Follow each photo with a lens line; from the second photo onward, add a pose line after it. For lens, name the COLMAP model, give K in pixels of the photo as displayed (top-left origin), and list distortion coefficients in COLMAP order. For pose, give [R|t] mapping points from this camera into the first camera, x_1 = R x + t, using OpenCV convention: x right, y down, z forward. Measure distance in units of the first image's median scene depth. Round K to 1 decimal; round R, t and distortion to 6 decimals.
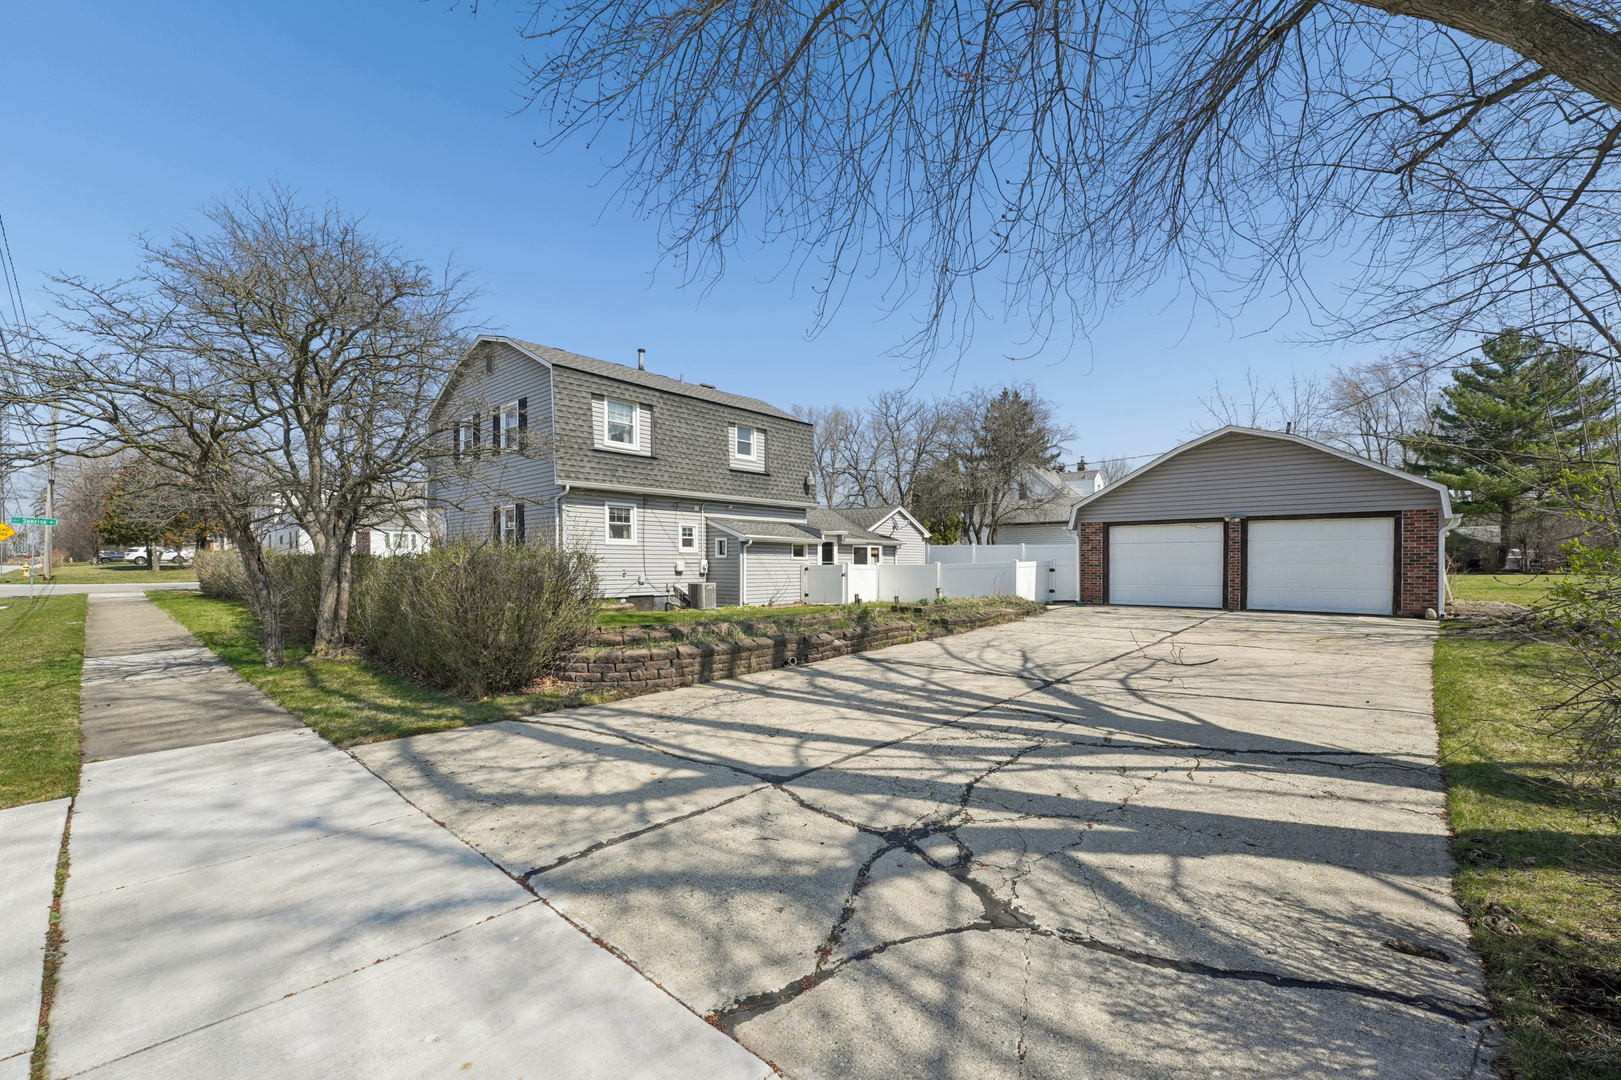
lens RADIAL K [[659.8, 0, 803.5], [0, 659.8, 550.4], [0, 0, 1]] dist [-0.022865, 0.000314]
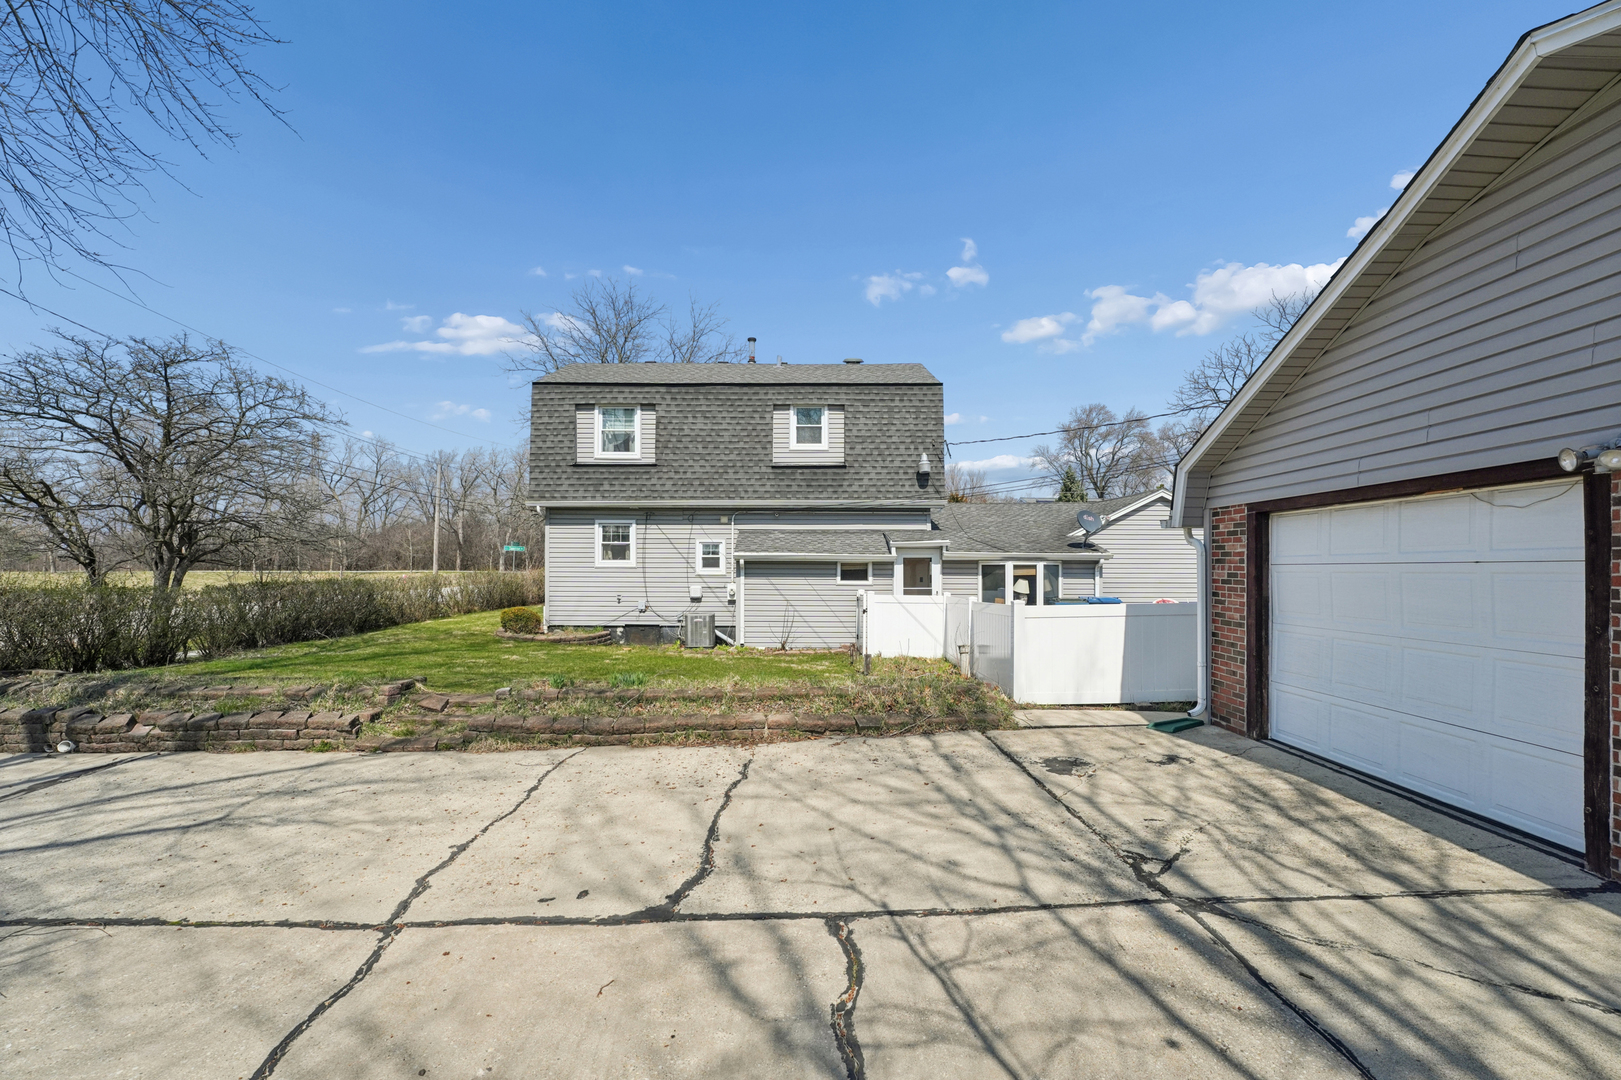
lens RADIAL K [[659.8, 0, 809.9], [0, 659.8, 554.3], [0, 0, 1]] dist [-0.022865, 0.000314]
pose [[0.677882, -0.013348, -0.735049, 0.522536], [0.012852, 0.999898, -0.006305, -0.015479], [0.735058, -0.005173, 0.677984, 0.549554]]
